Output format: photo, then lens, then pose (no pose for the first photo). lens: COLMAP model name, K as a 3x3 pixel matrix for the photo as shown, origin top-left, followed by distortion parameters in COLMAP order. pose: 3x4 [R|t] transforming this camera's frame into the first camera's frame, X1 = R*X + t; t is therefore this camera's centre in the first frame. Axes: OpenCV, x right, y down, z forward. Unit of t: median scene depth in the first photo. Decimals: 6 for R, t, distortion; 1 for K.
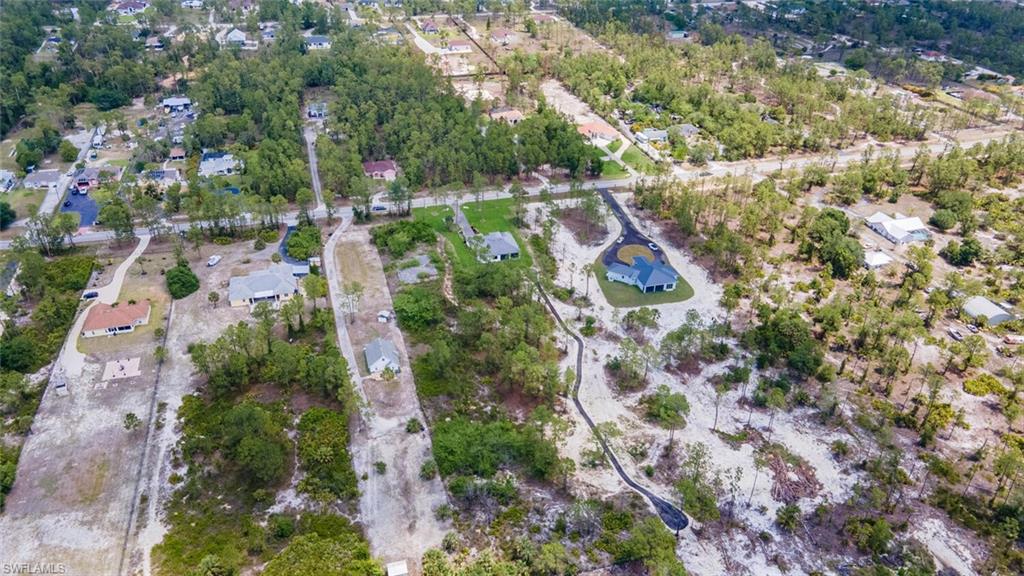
lens RADIAL K [[753.4, 0, 506.0], [0, 753.4, 288.5], [0, 0, 1]] dist [0.005504, 0.074208]
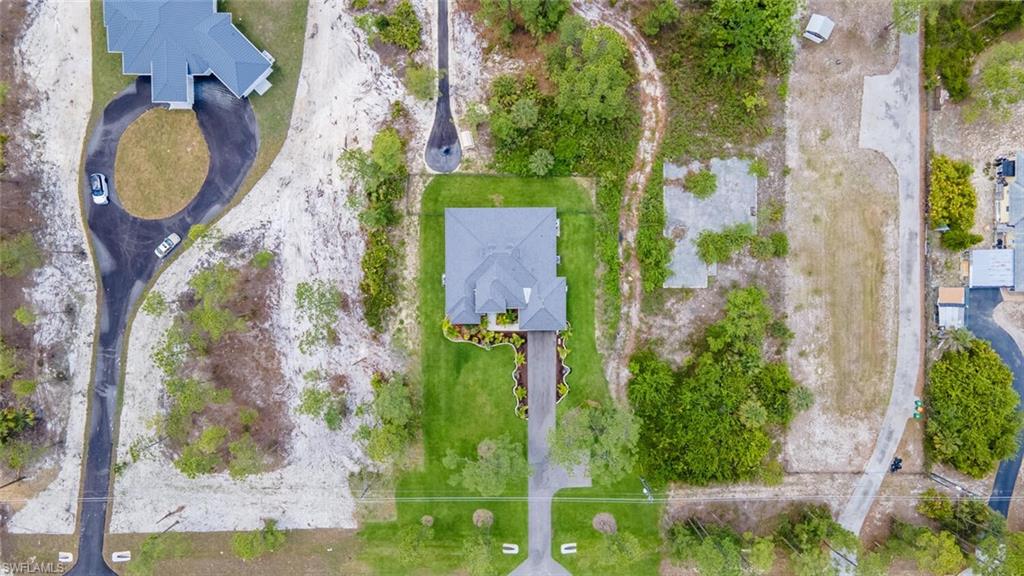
lens RADIAL K [[771.6, 0, 494.0], [0, 771.6, 284.3], [0, 0, 1]] dist [0.004931, 0.067224]
pose [[-0.963430, -0.267656, -0.012765, -0.009144], [0.131295, -0.513053, 0.848256, -0.431767], [-0.233590, 0.815559, 0.529432, 0.858989]]
